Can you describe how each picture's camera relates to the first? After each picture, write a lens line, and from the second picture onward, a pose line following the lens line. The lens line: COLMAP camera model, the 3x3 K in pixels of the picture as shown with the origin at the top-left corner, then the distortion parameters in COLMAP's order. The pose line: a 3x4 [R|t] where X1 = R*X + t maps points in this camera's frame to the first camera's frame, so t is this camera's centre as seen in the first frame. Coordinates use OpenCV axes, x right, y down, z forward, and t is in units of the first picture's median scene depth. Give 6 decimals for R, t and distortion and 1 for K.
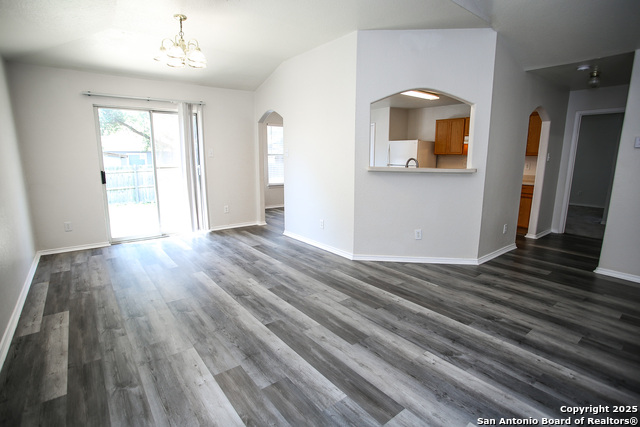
lens RADIAL K [[317.6, 0, 315.4], [0, 317.6, 215.8], [0, 0, 1]] dist [-0.074469, 0.033402]
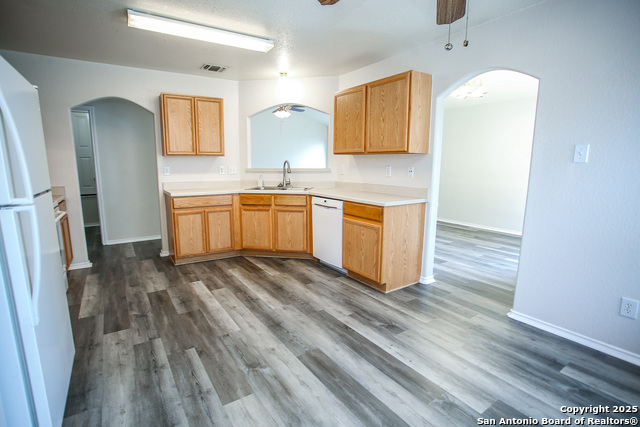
lens RADIAL K [[317.6, 0, 315.4], [0, 317.6, 215.8], [0, 0, 1]] dist [-0.074469, 0.033402]
pose [[-0.997596, -0.018139, 0.066877, 0.152041], [0.006207, 0.937860, 0.346958, -0.448311], [-0.069015, 0.346539, -0.935493, 2.444951]]
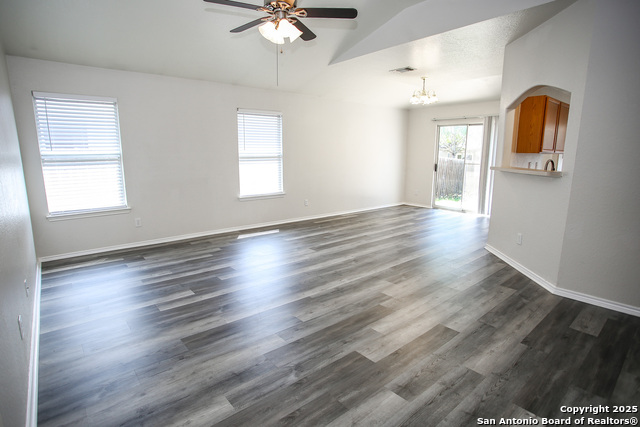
lens RADIAL K [[330.7, 0, 314.5], [0, 330.7, 215.6], [0, 0, 1]] dist [-0.079444, 0.038470]
pose [[0.041264, 0.181785, -0.982472, 1.431153], [-0.188611, 0.967048, 0.171009, -0.067315], [0.981185, 0.178249, 0.074191, 0.347771]]
